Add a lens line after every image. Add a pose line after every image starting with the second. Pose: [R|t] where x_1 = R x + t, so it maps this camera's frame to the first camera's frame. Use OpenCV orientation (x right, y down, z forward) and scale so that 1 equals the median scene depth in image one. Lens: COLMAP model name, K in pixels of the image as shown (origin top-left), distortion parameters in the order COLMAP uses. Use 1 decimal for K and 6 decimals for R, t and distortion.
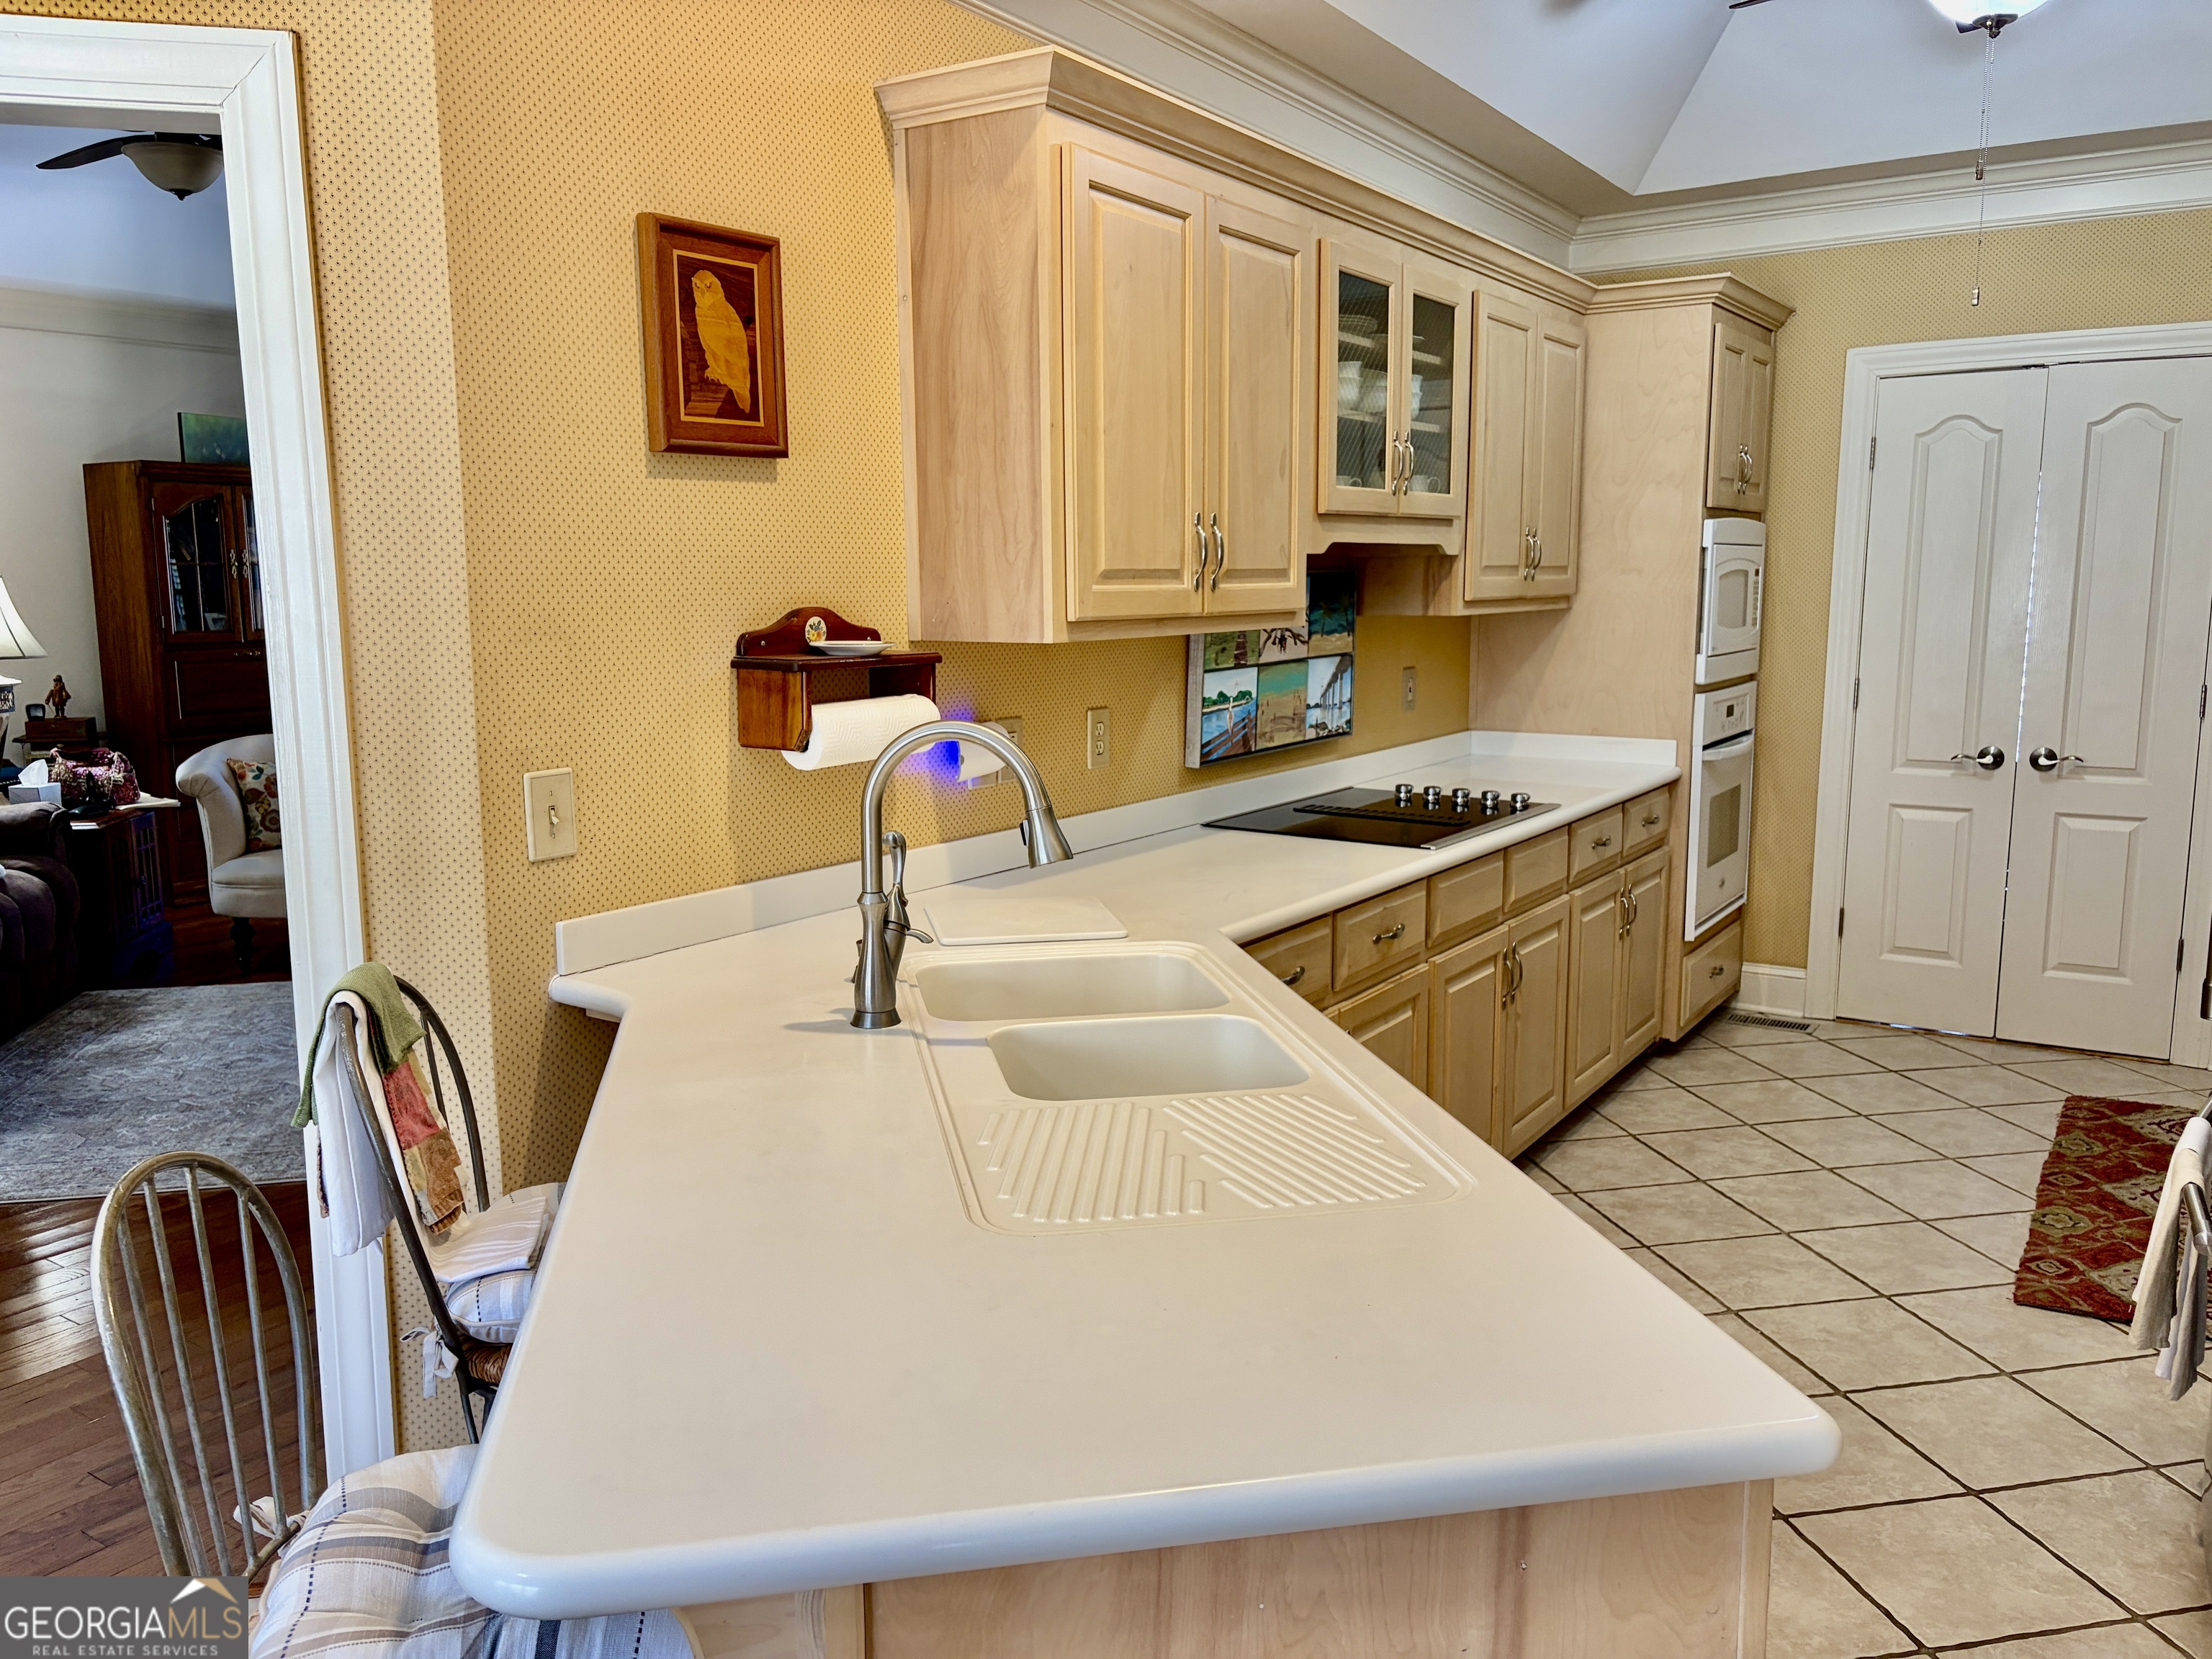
lens RADIAL K [[1676.1, 0, 1114.7], [0, 1676.1, 835.1], [0, 0, 1]] dist [0.044041, -0.047721]
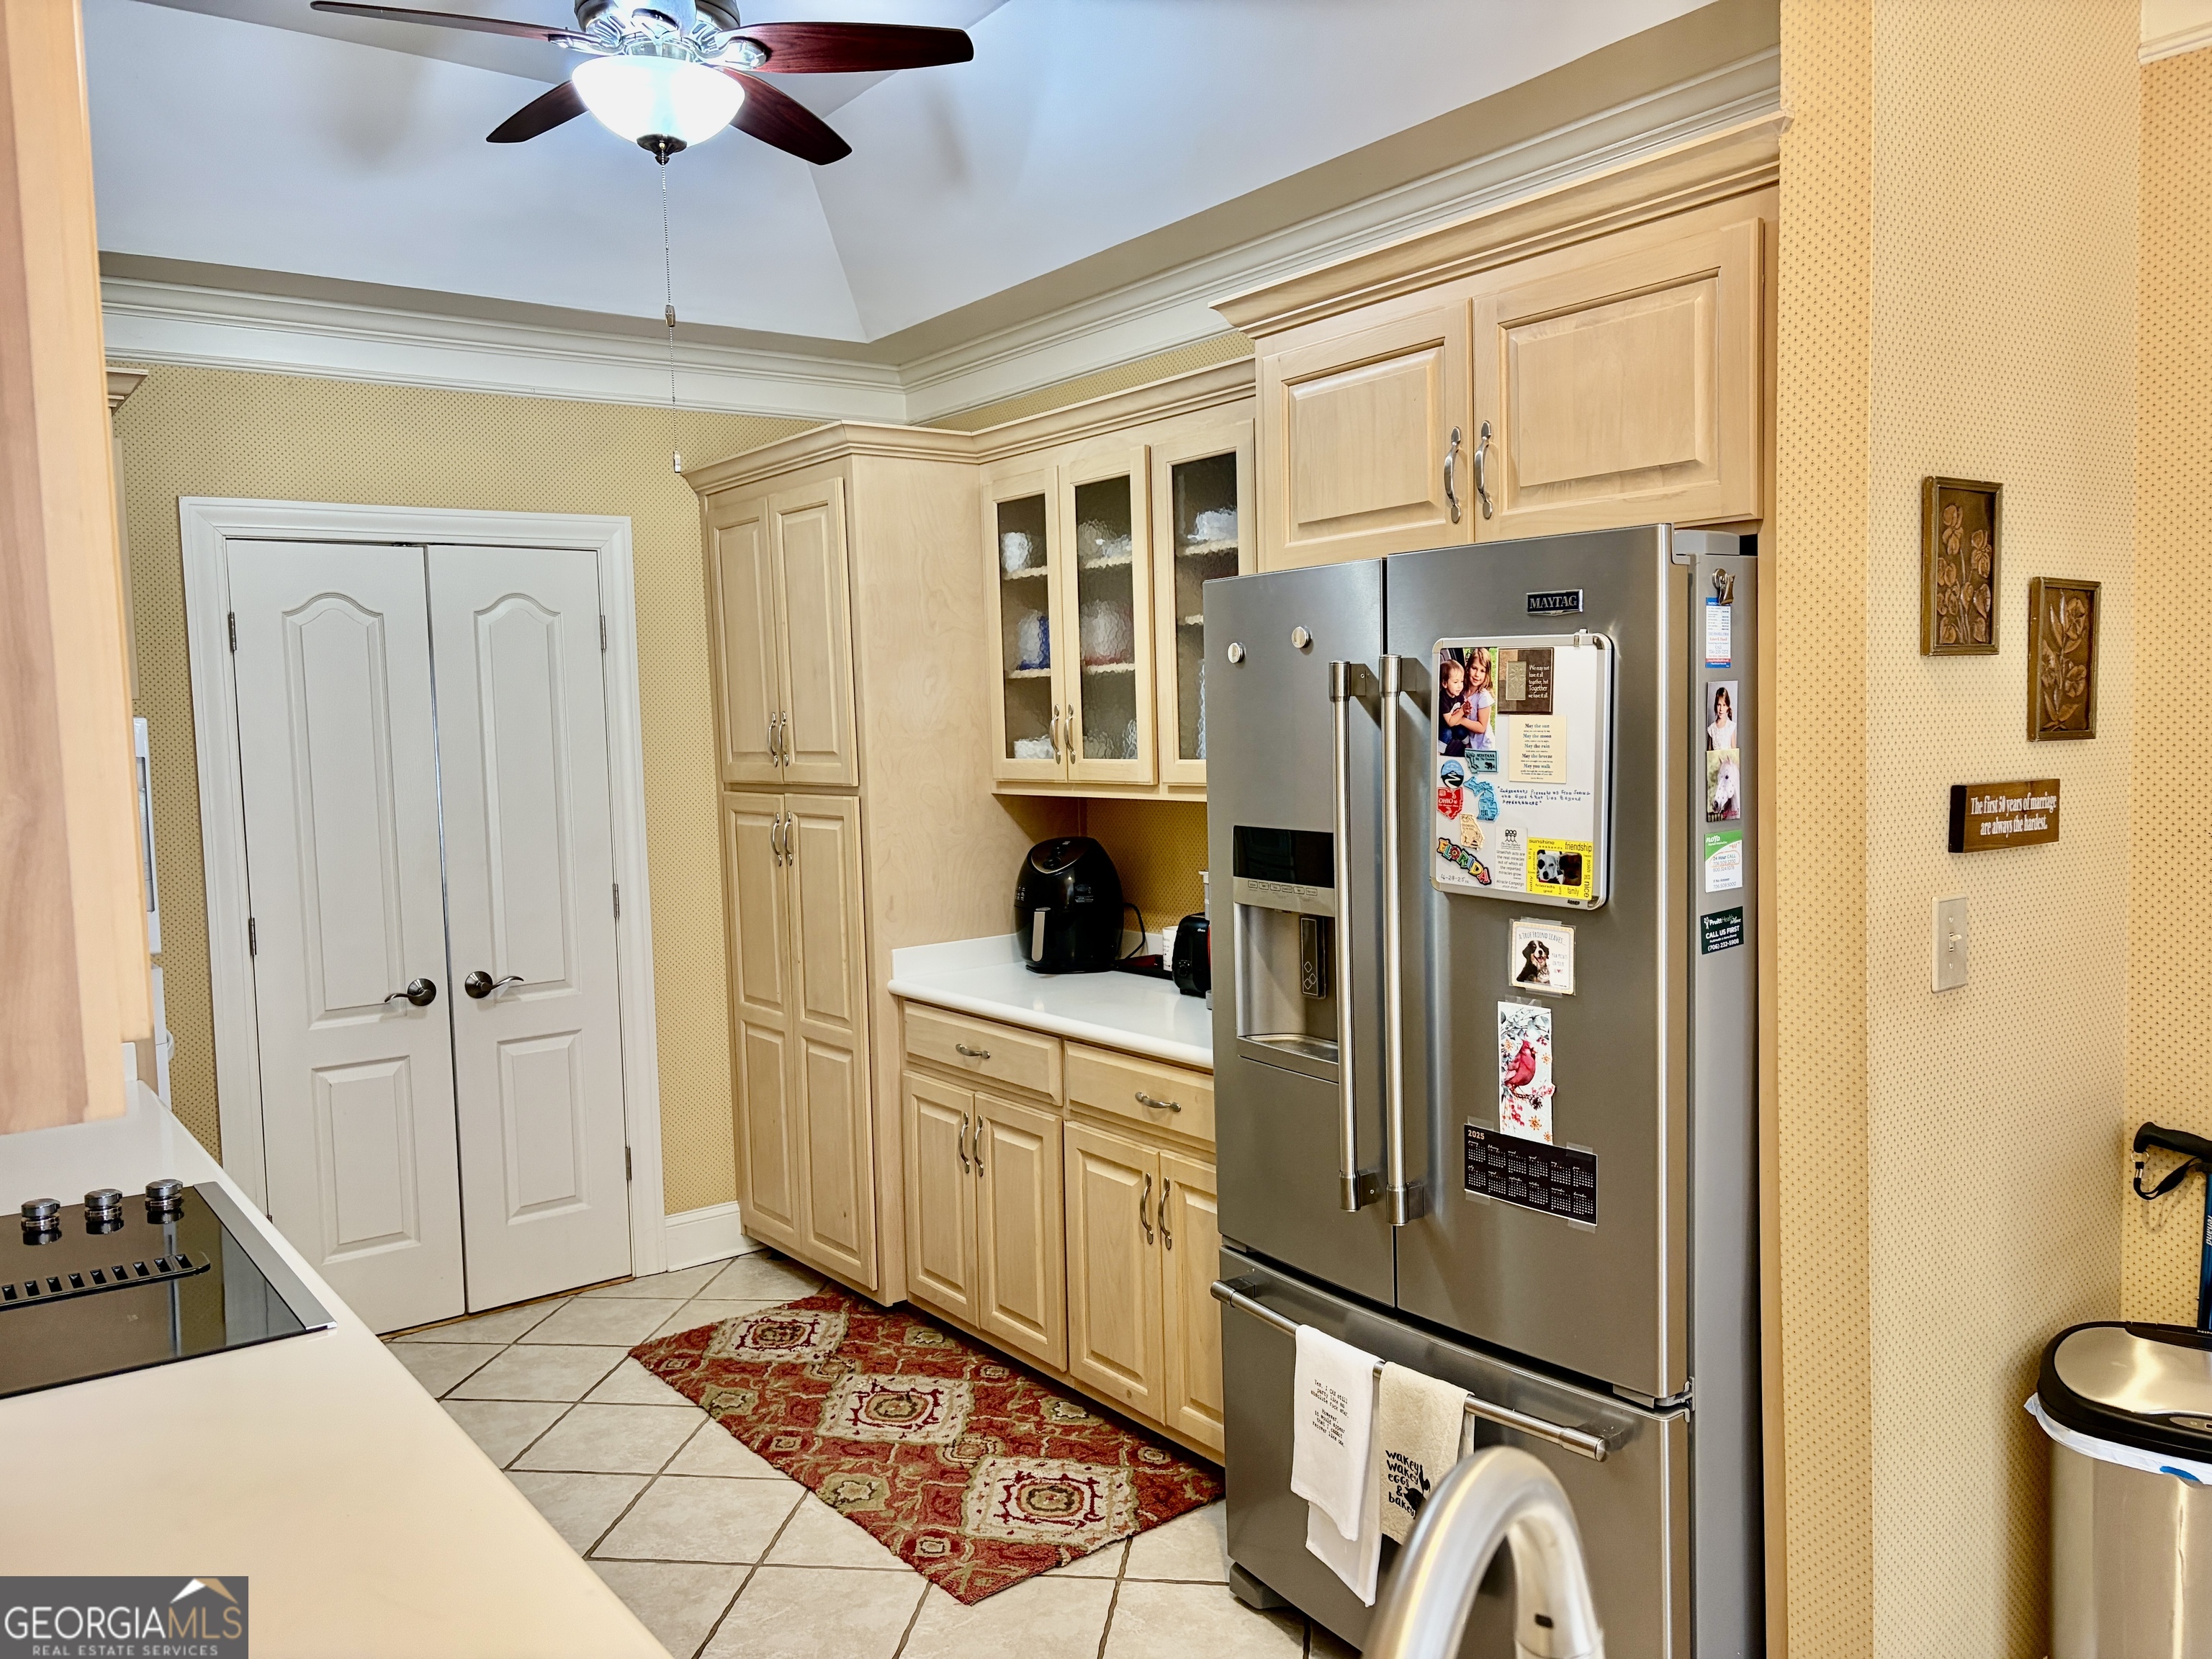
lens RADIAL K [[1676.1, 0, 1108.1], [0, 1676.1, 833.8], [0, 0, 1]] dist [0.044041, -0.047721]
pose [[0.340731, -0.070293, 0.937529, -0.222526], [0.168728, 0.985582, 0.012575, -0.110130], [-0.924896, 0.153903, 0.347679, 0.534681]]
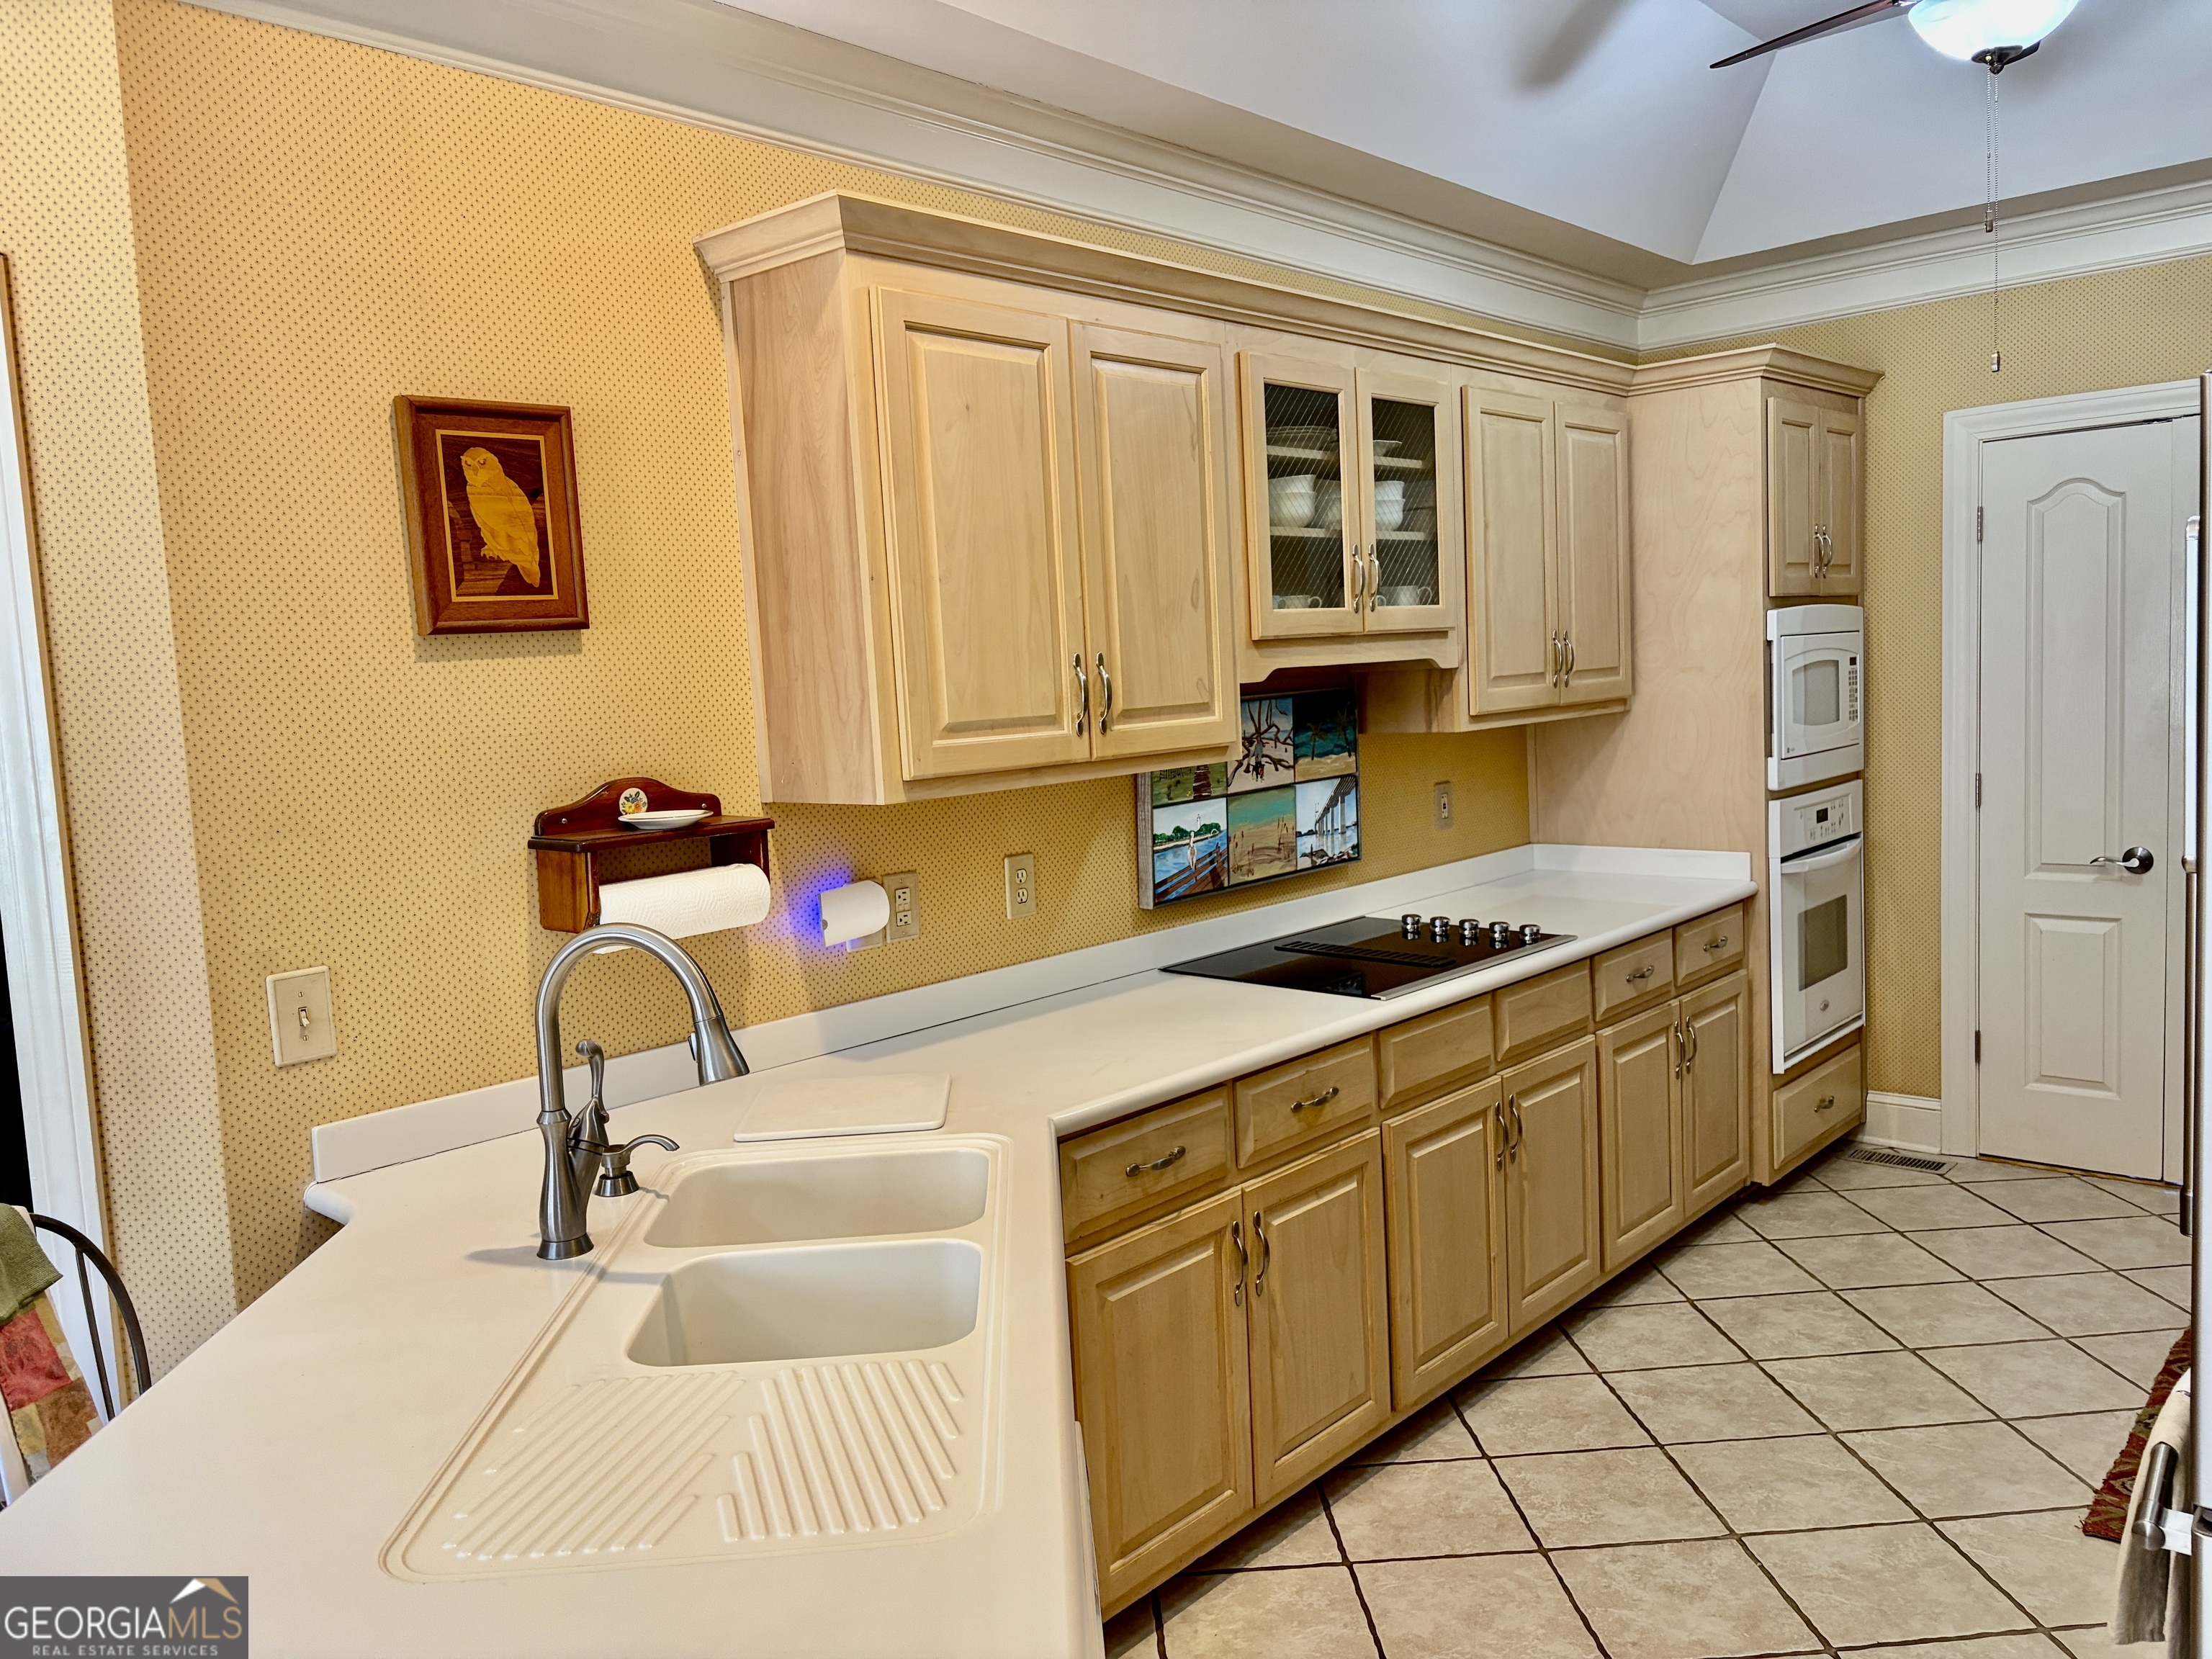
lens RADIAL K [[1676.1, 0, 1106.9], [0, 1676.1, 833.0], [0, 0, 1]] dist [0.044041, -0.047721]
pose [[0.988142, -0.027674, -0.151031, 0.175107], [0.020278, 0.998529, -0.050289, -0.038098], [0.152201, 0.046630, 0.987249, 0.070664]]
